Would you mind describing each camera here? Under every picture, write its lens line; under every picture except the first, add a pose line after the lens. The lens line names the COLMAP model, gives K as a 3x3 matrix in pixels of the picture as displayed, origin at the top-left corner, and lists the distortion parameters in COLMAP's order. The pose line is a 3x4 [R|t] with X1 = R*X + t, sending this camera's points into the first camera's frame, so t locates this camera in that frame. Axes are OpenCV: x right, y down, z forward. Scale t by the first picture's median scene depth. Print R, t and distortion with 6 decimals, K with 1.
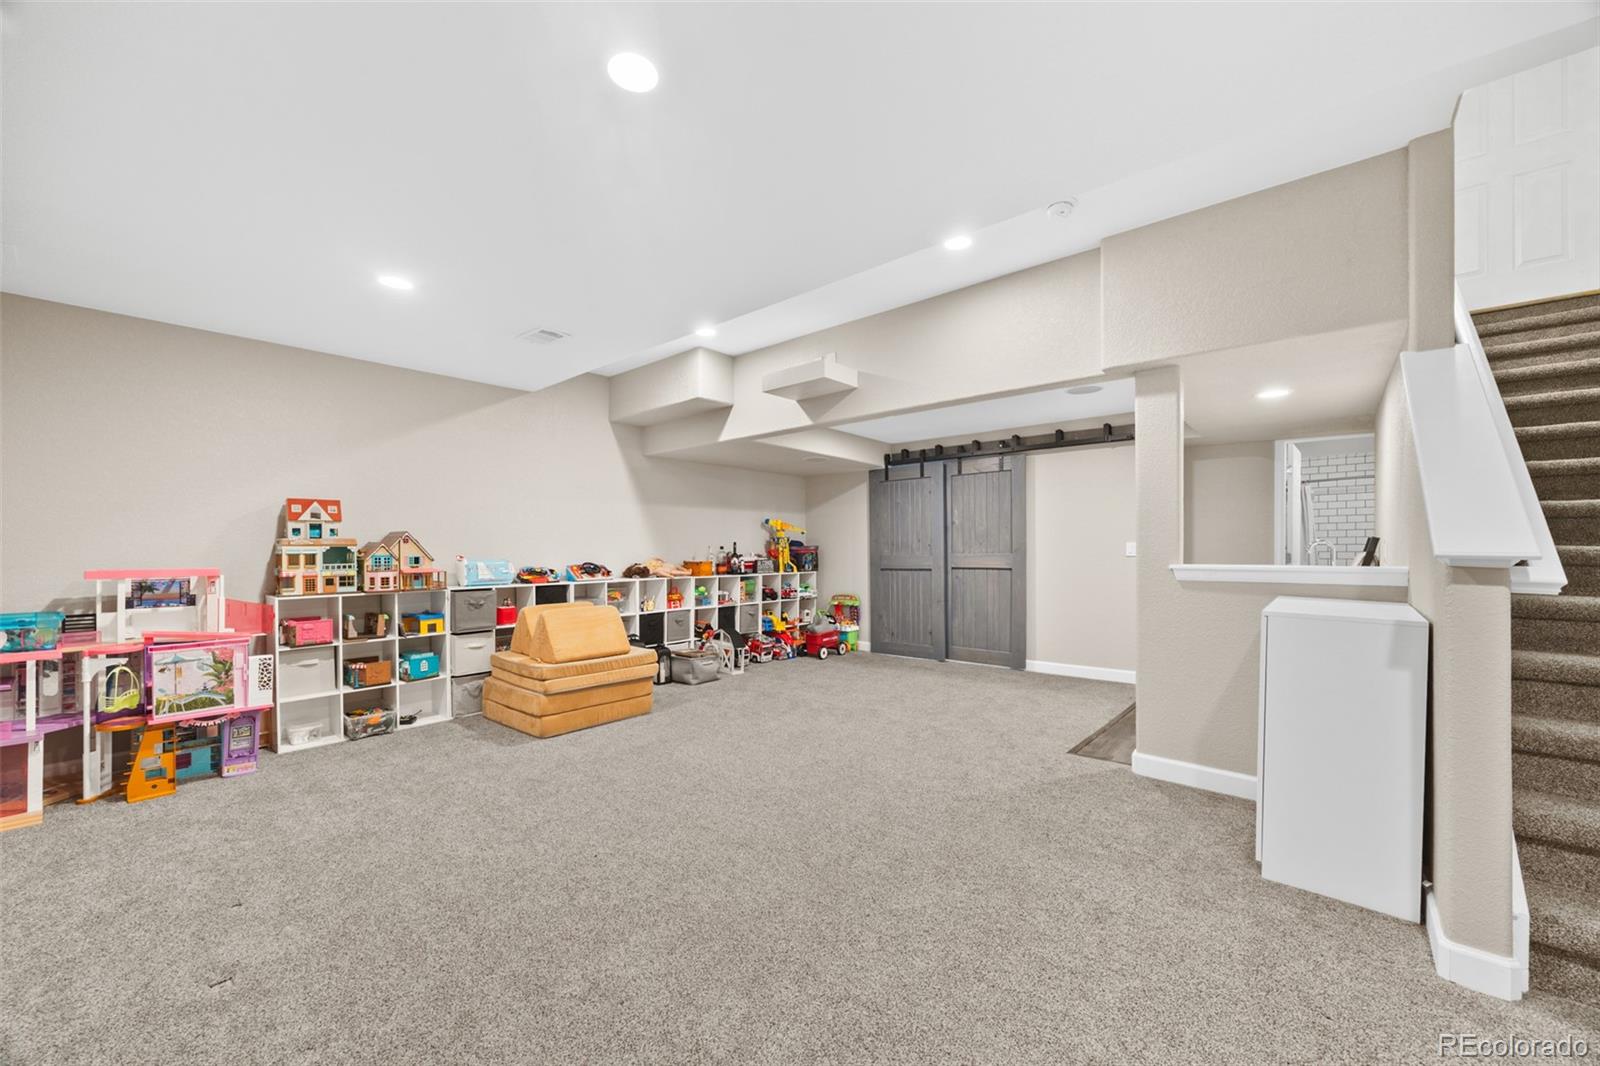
lens RADIAL K [[609.3, 0, 800.4], [0, 609.3, 547.5], [0, 0, 1]] dist [-0.005441, 0.000453]
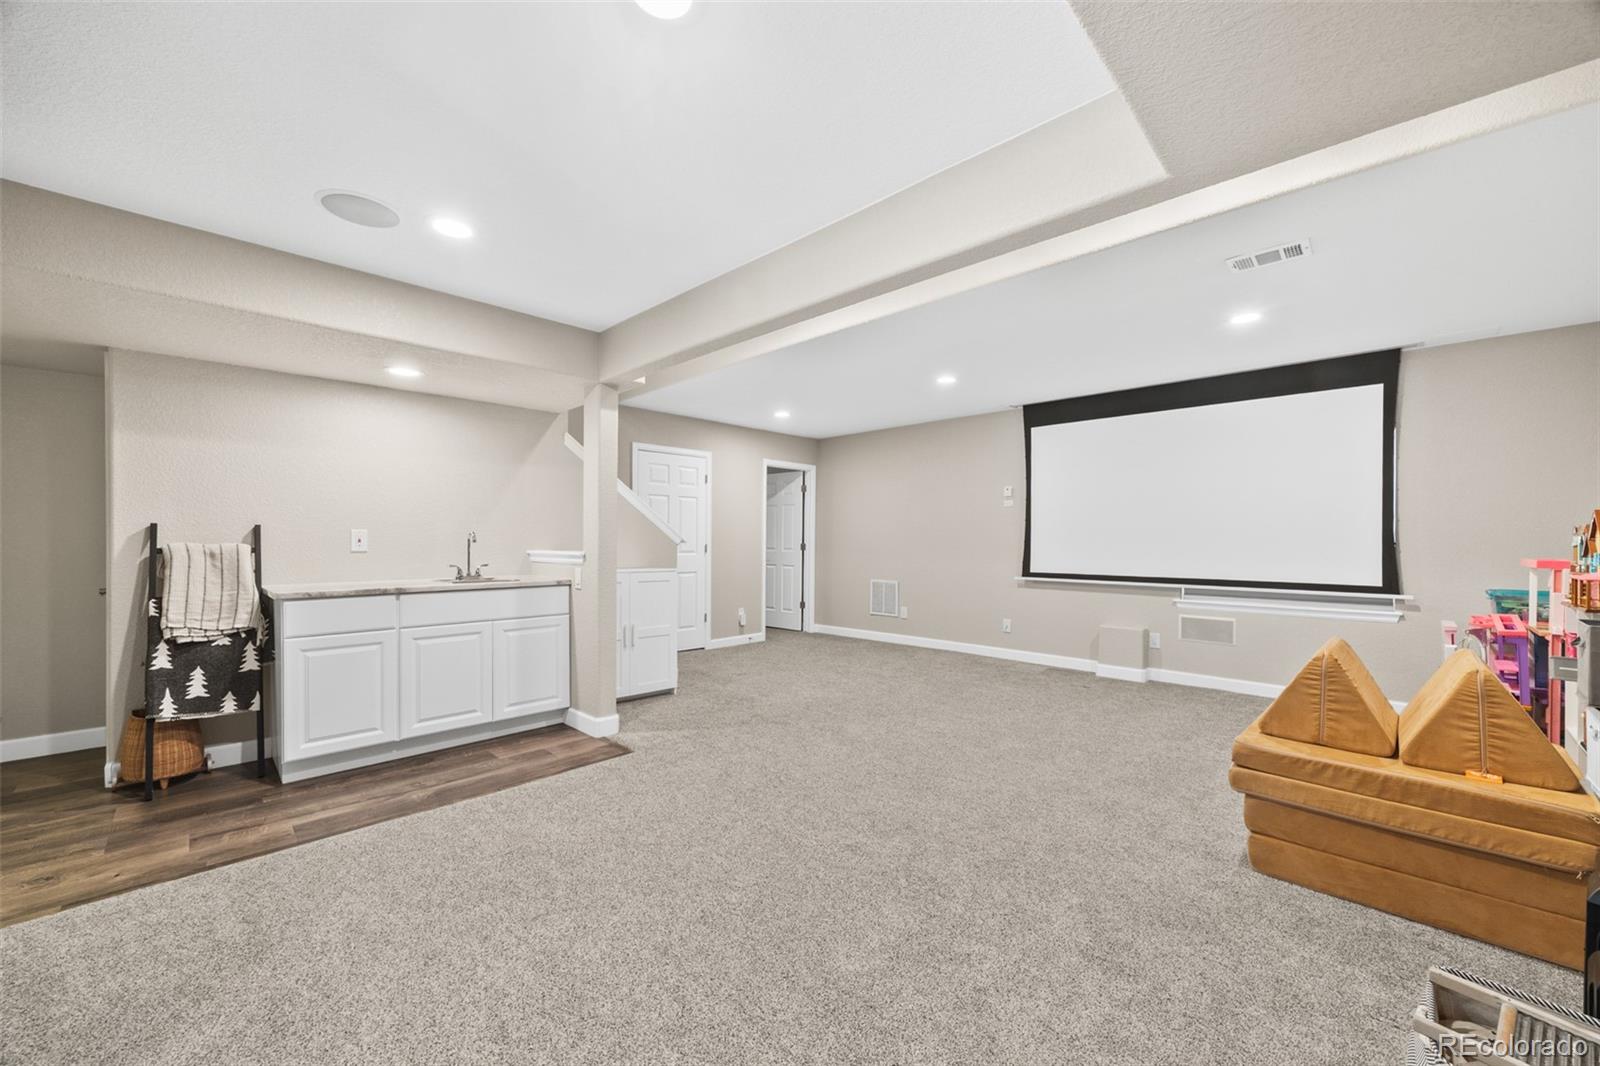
lens RADIAL K [[609.3, 0, 798.8], [0, 609.3, 538.0], [0, 0, 1]] dist [-0.005441, 0.000453]
pose [[-0.997616, -0.004494, 0.068860, 0.079448], [-0.004709, 0.999985, -0.002952, 0.004536], [-0.068846, -0.003270, -0.997622, 1.200371]]
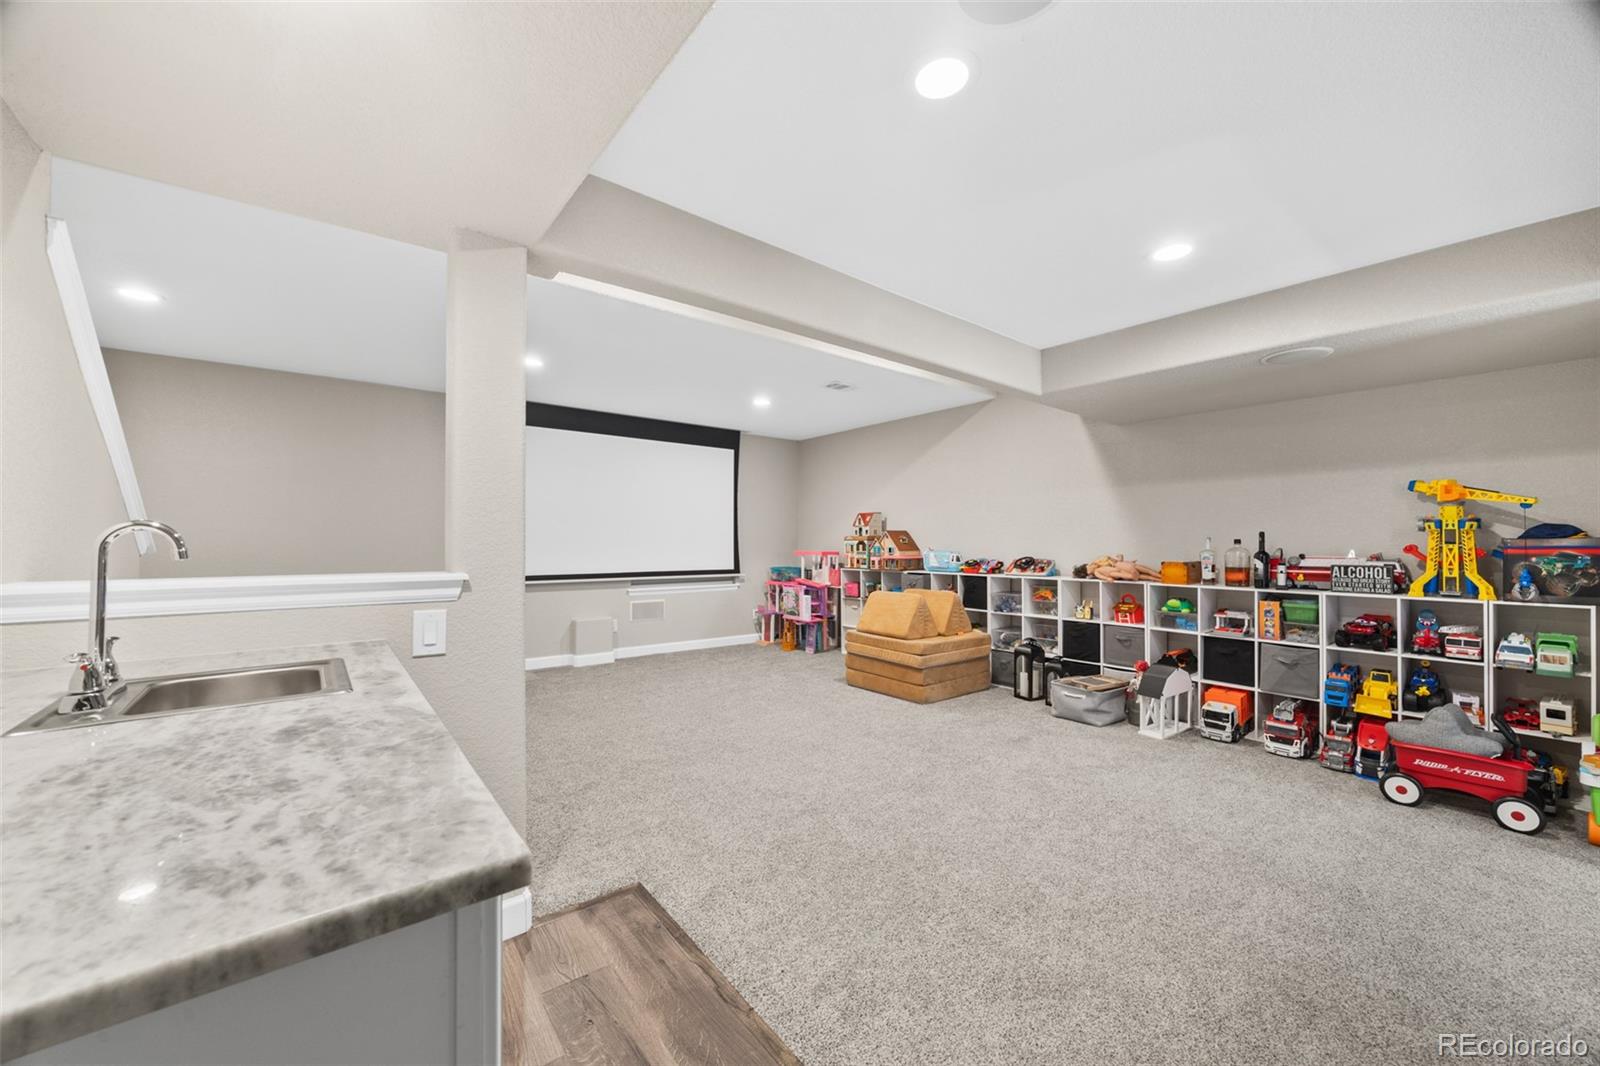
lens RADIAL K [[609.3, 0, 799.7], [0, 609.3, 532.4], [0, 0, 1]] dist [-0.005441, 0.000453]
pose [[-0.197652, -0.018268, -0.980102, 0.622703], [-0.002216, 0.999832, -0.018188, 0.004198], [0.980270, -0.001423, -0.197659, 0.793240]]
